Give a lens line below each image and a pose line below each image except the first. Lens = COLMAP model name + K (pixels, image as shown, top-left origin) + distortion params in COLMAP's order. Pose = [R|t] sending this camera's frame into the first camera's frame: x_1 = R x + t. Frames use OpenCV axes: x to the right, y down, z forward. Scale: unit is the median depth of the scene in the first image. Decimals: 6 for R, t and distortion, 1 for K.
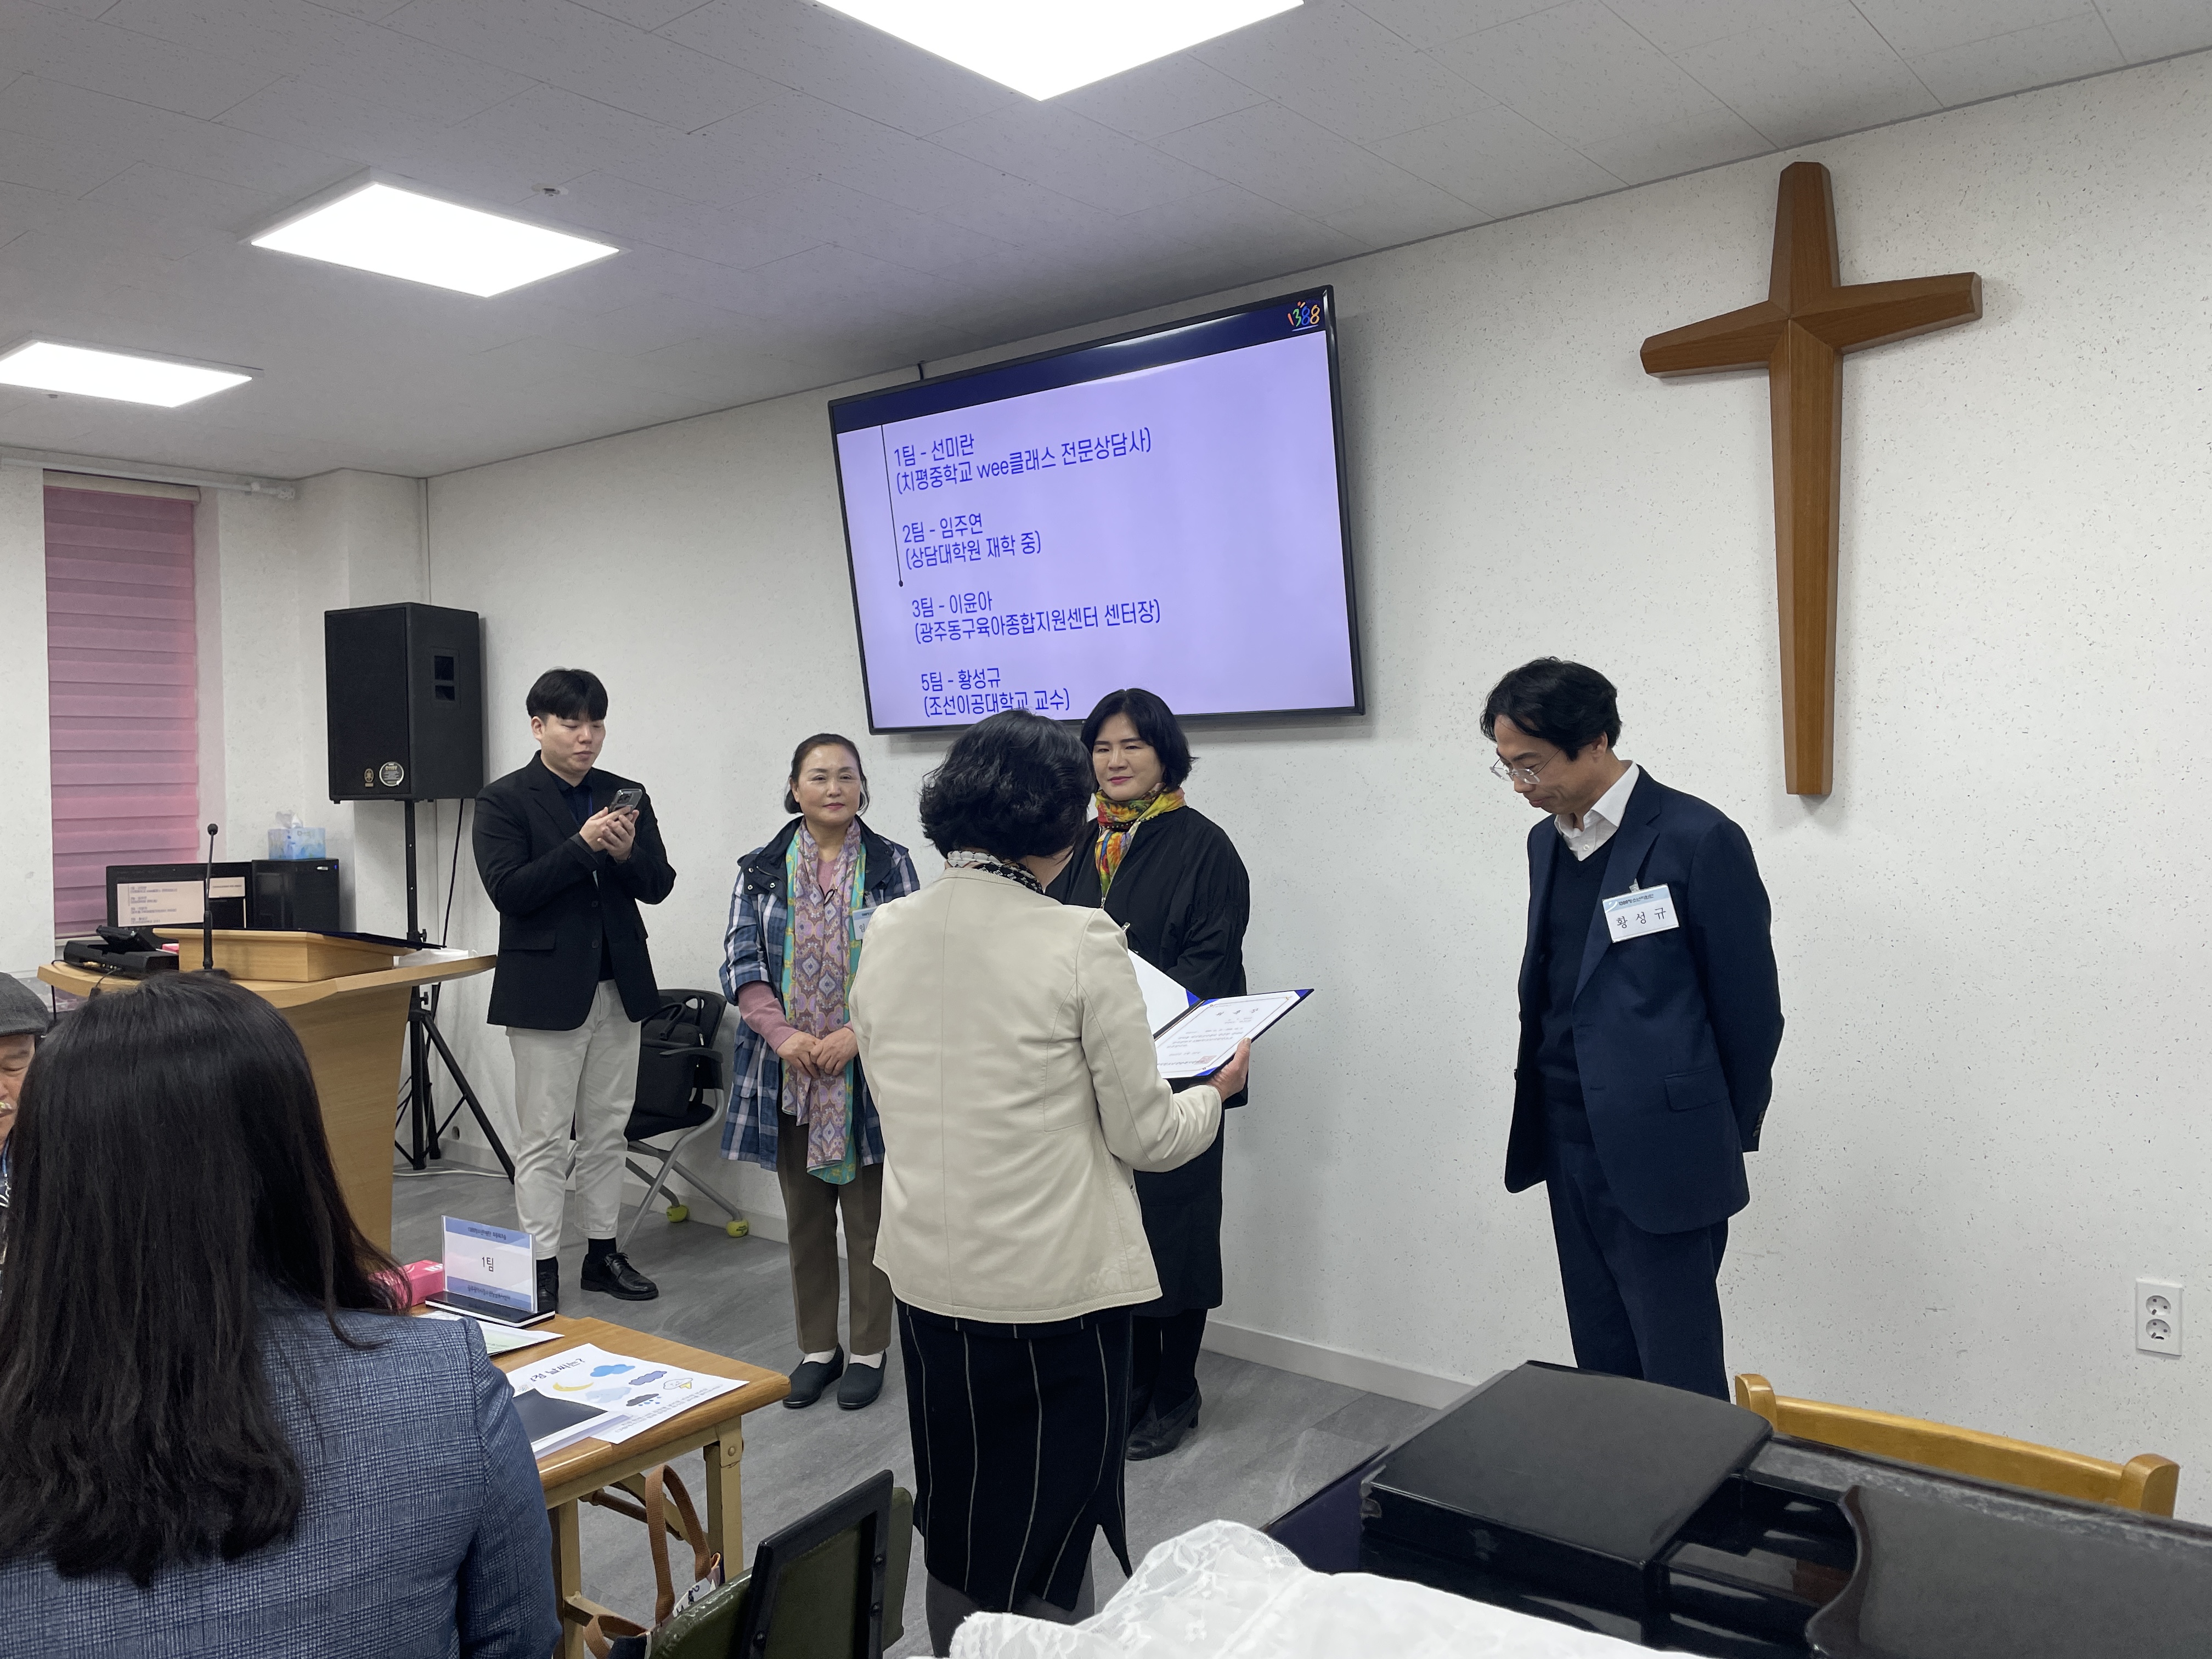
lens RADIAL K [[1713.4, 0, 1090.9], [0, 1713.4, 828.2], [0, 0, 1]] dist [0.075693, -0.099050]
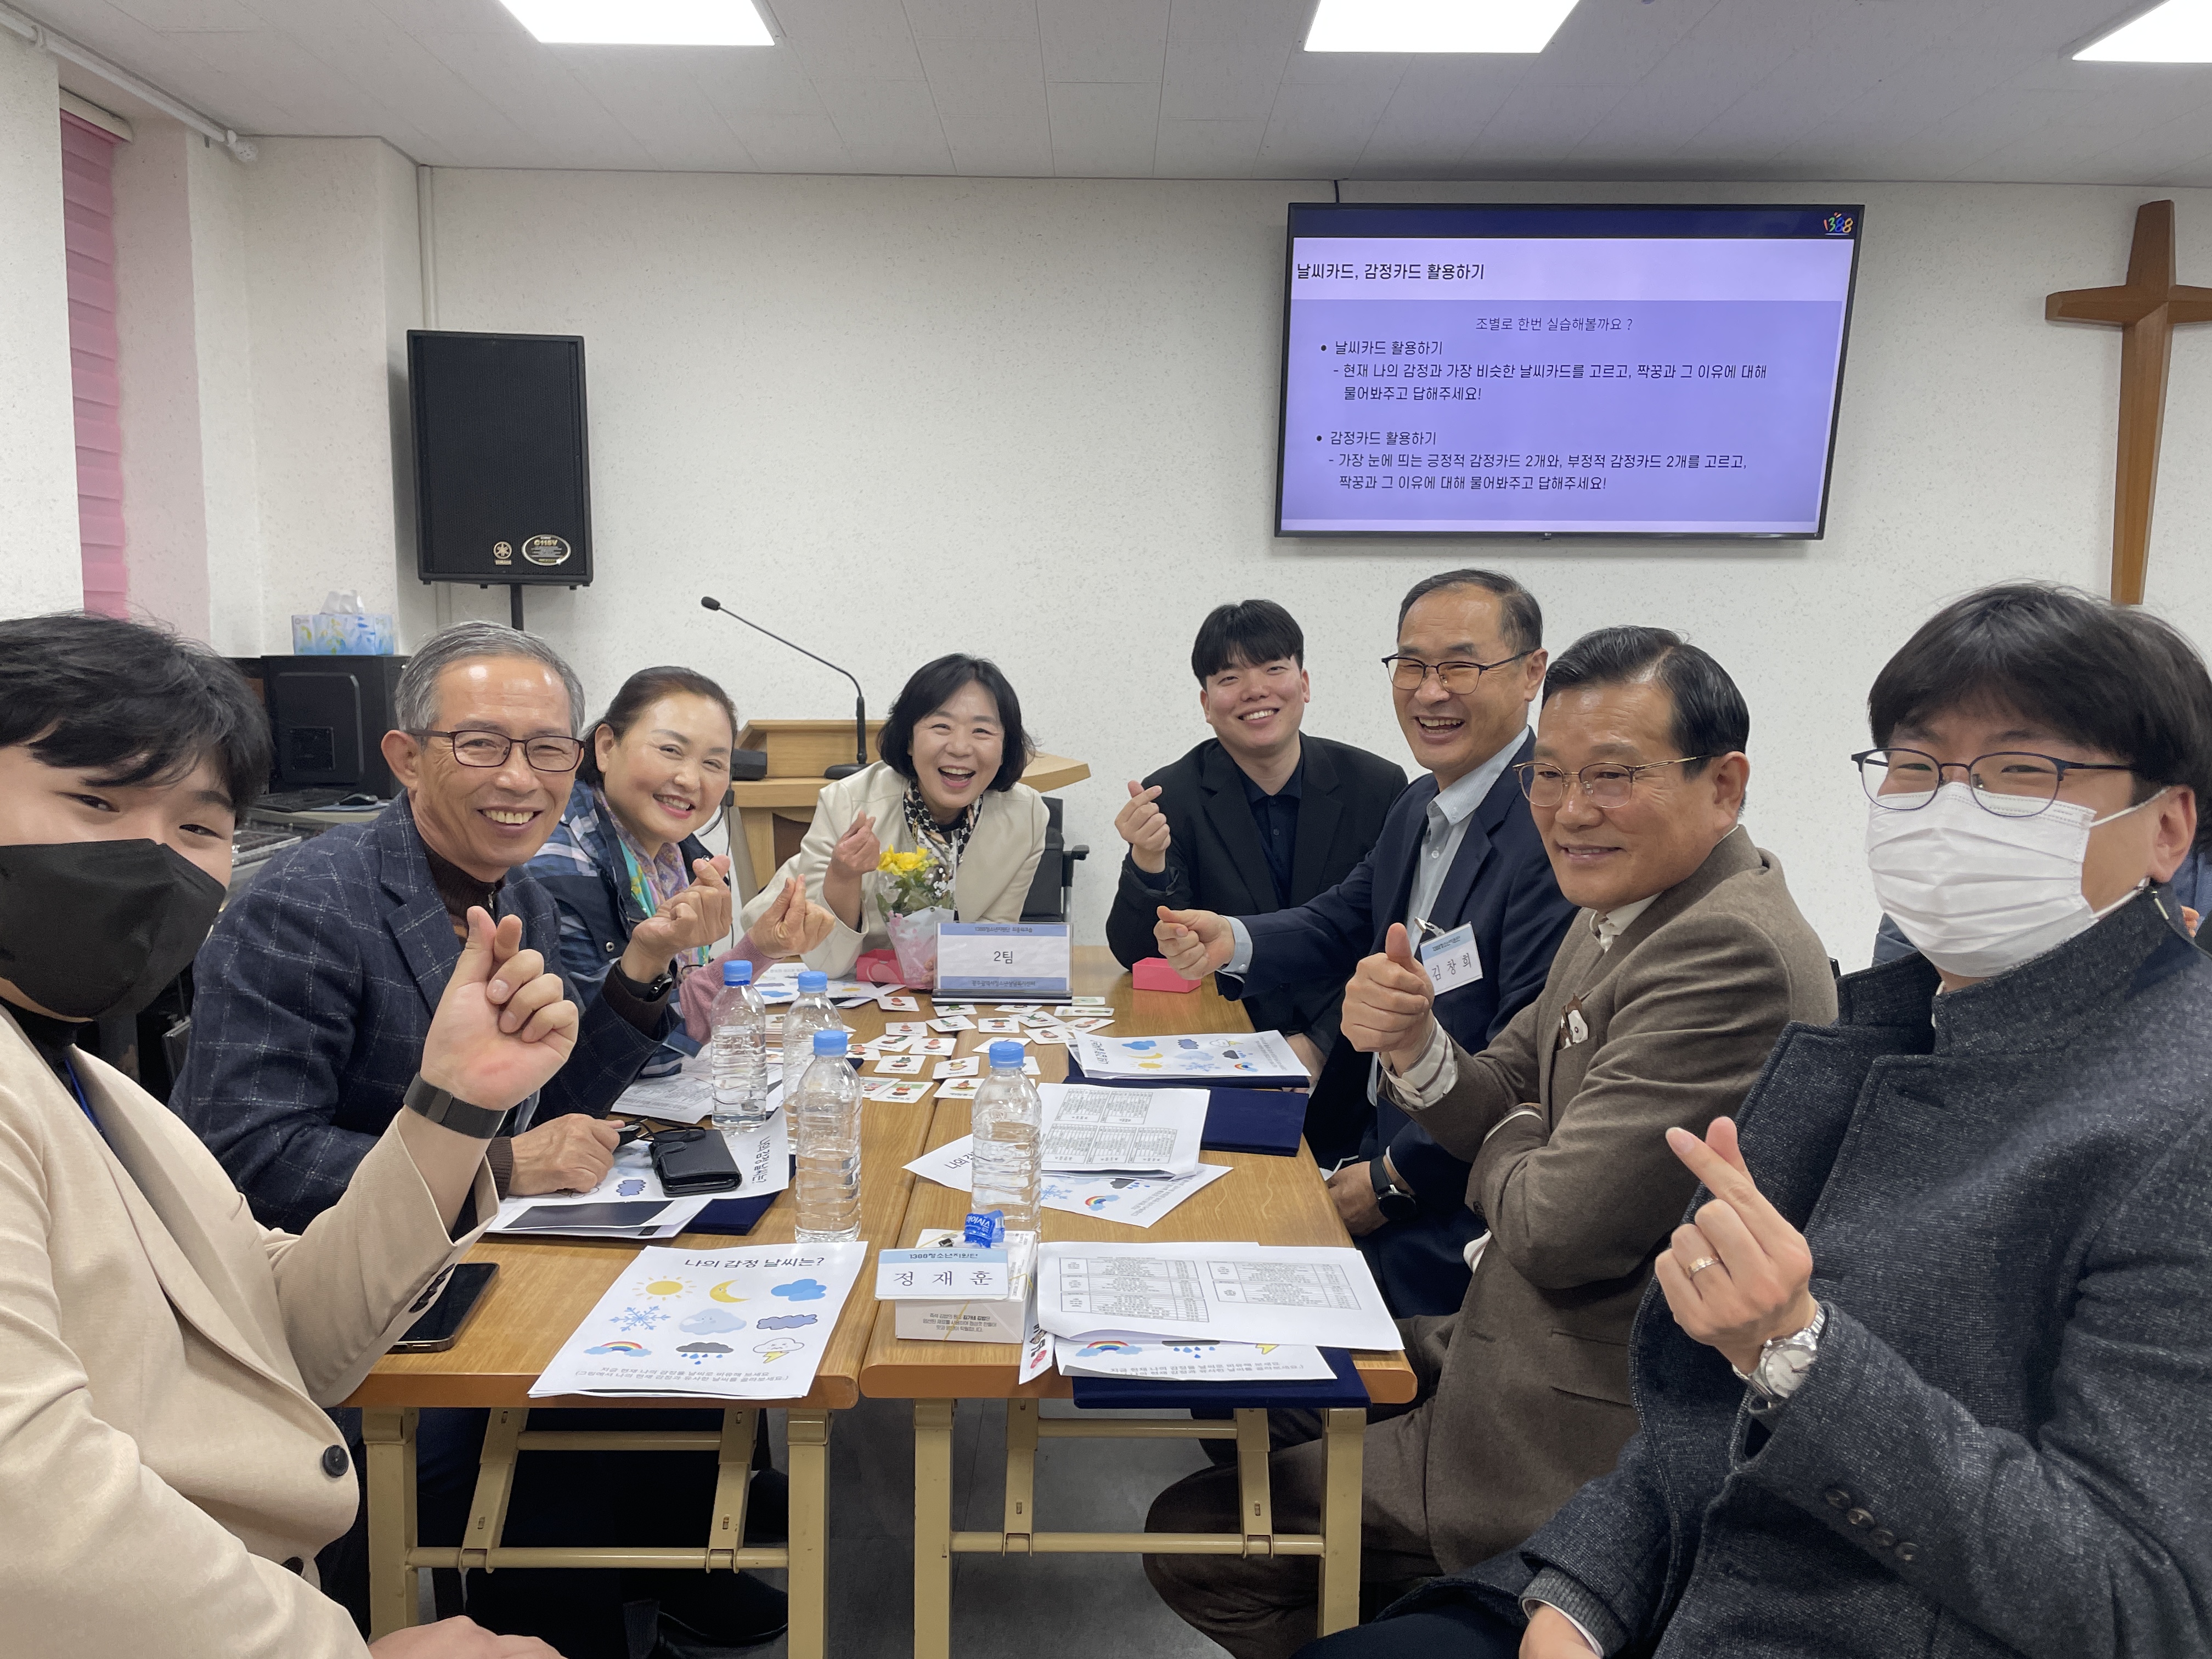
lens RADIAL K [[1713.4, 0, 1091.3], [0, 1713.4, 843.4], [0, 0, 1]] dist [0.075693, -0.099050]
pose [[0.766427, -0.052927, 0.640147, -1.135479], [-0.003808, 0.996208, 0.086924, 0.053091], [-0.642320, -0.069058, 0.763319, 0.324770]]
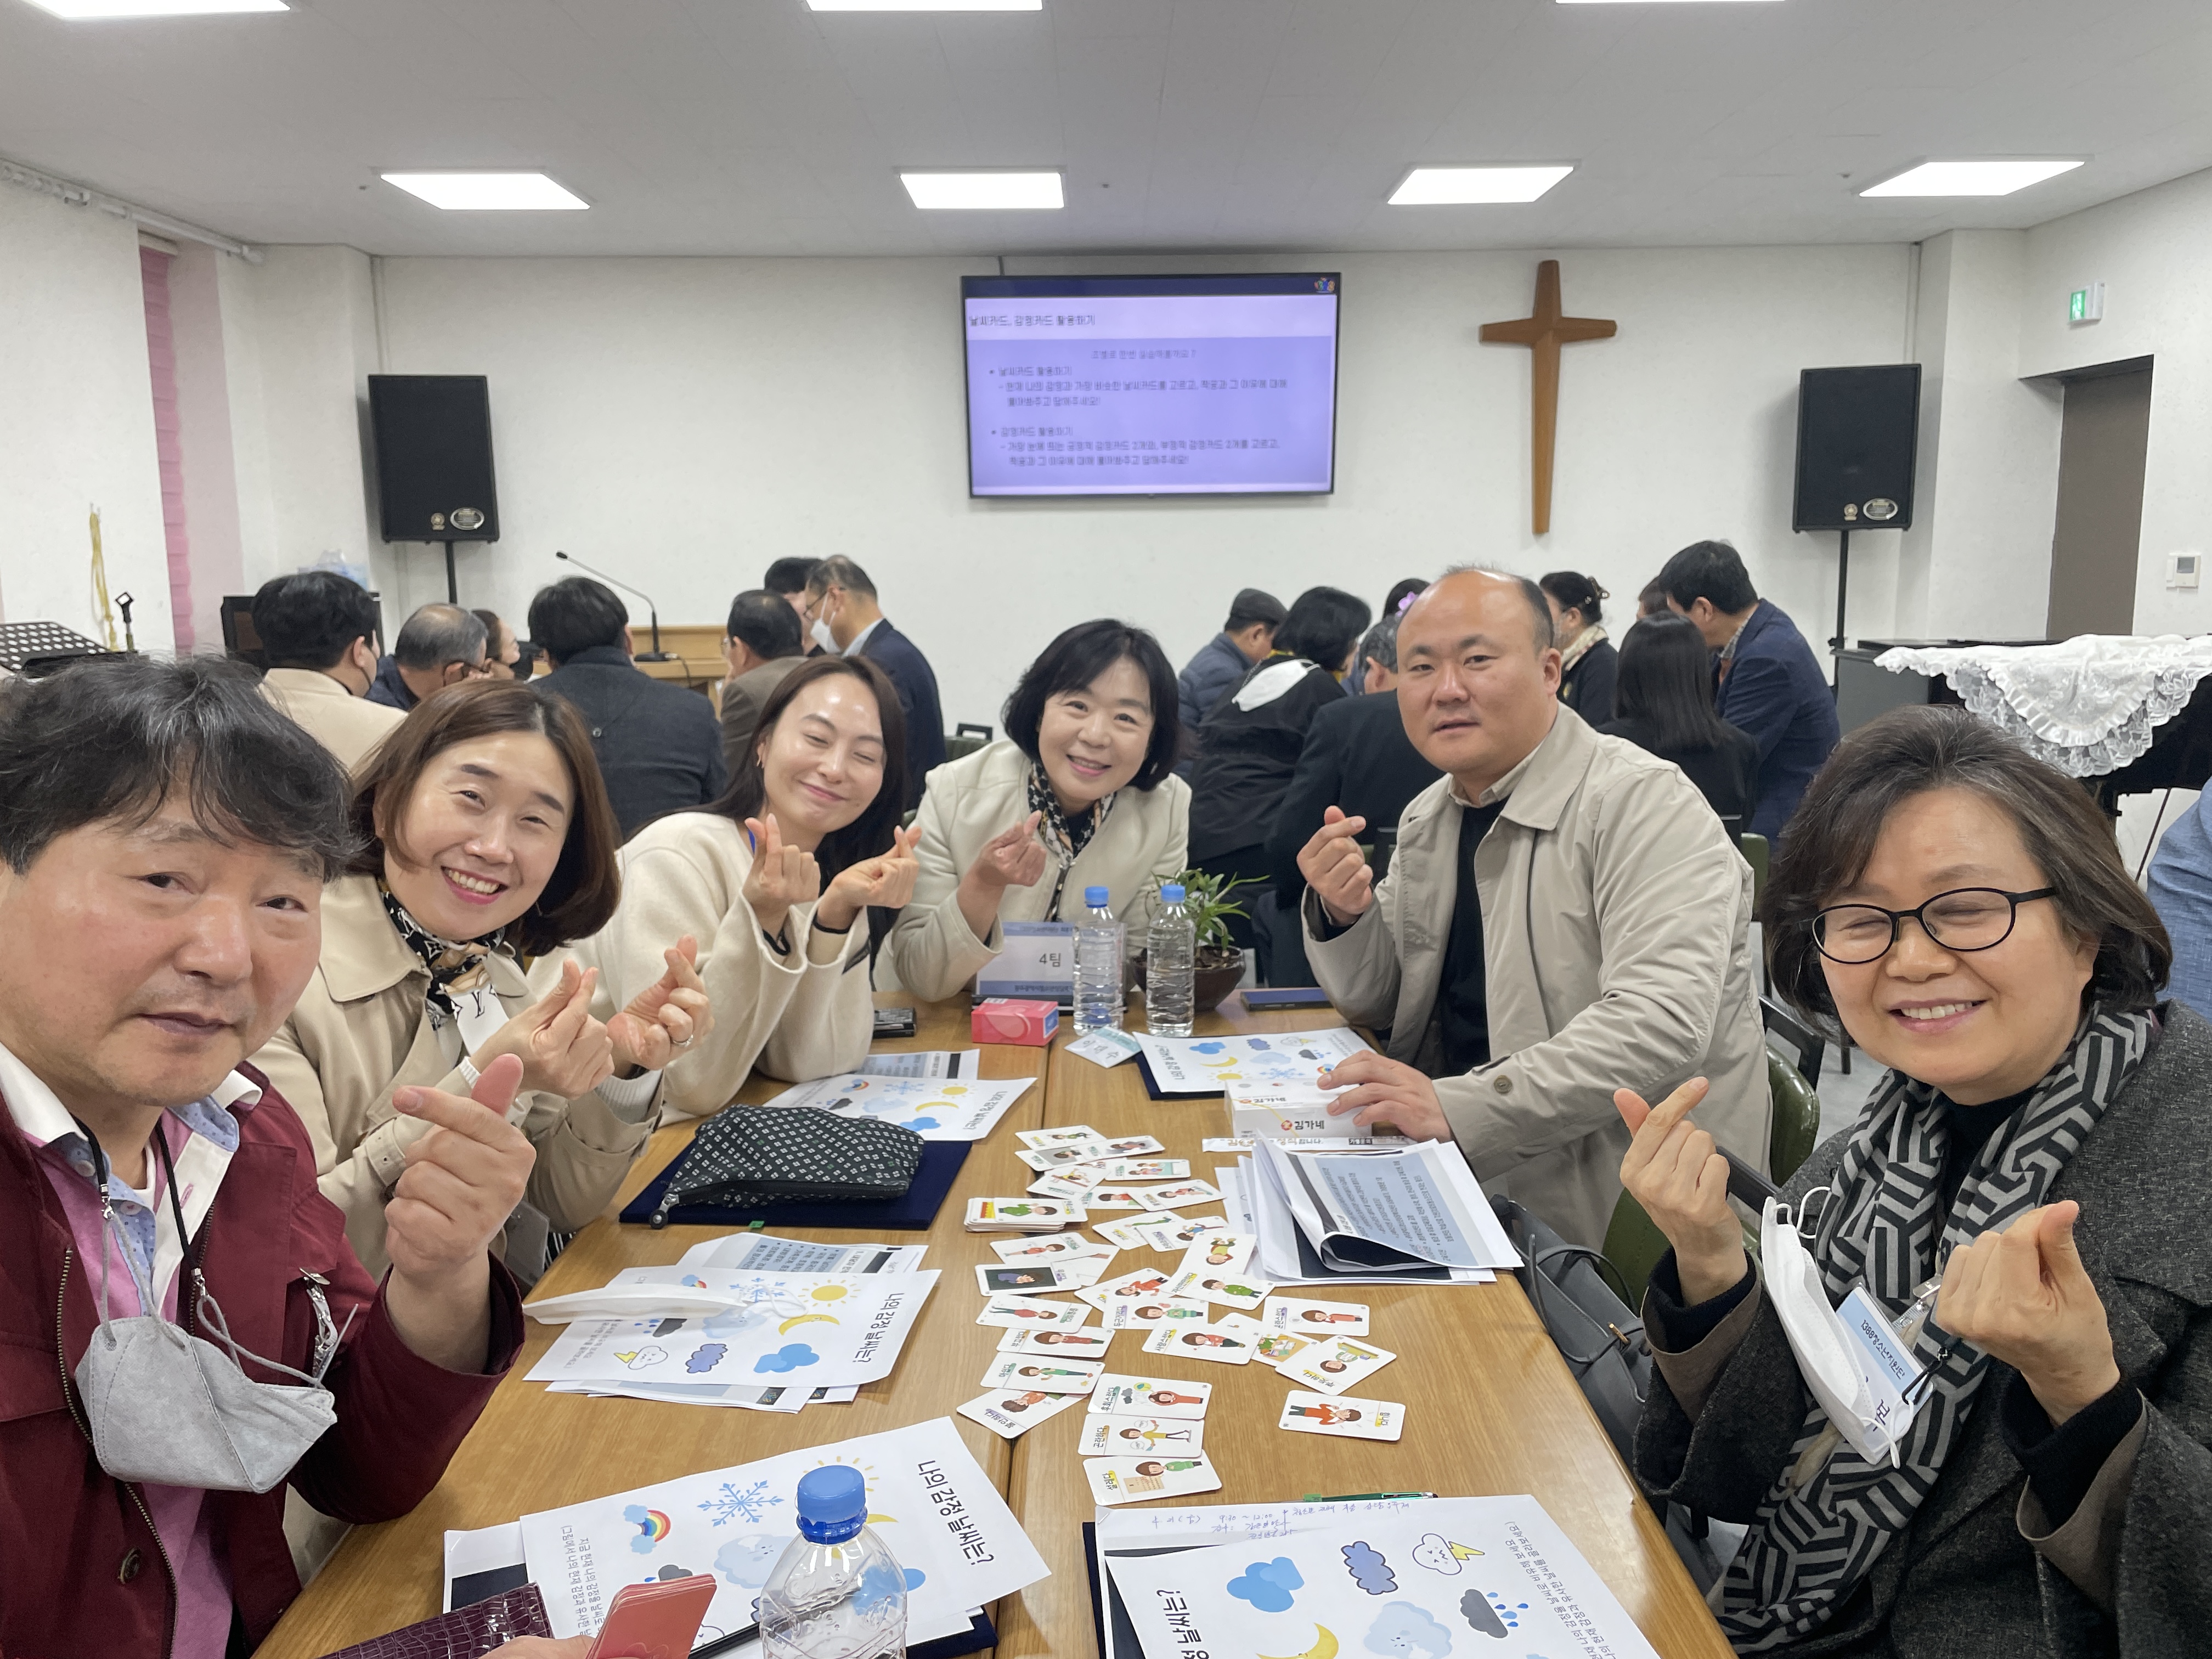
lens RADIAL K [[1713.4, 0, 1132.5], [0, 1713.4, 820.3], [0, 0, 1]] dist [0.075693, -0.099050]
pose [[0.750676, -0.092889, 0.654108, -1.342830], [0.018625, 0.992649, 0.119590, 0.065387], [-0.660408, -0.077590, 0.746888, -0.355921]]
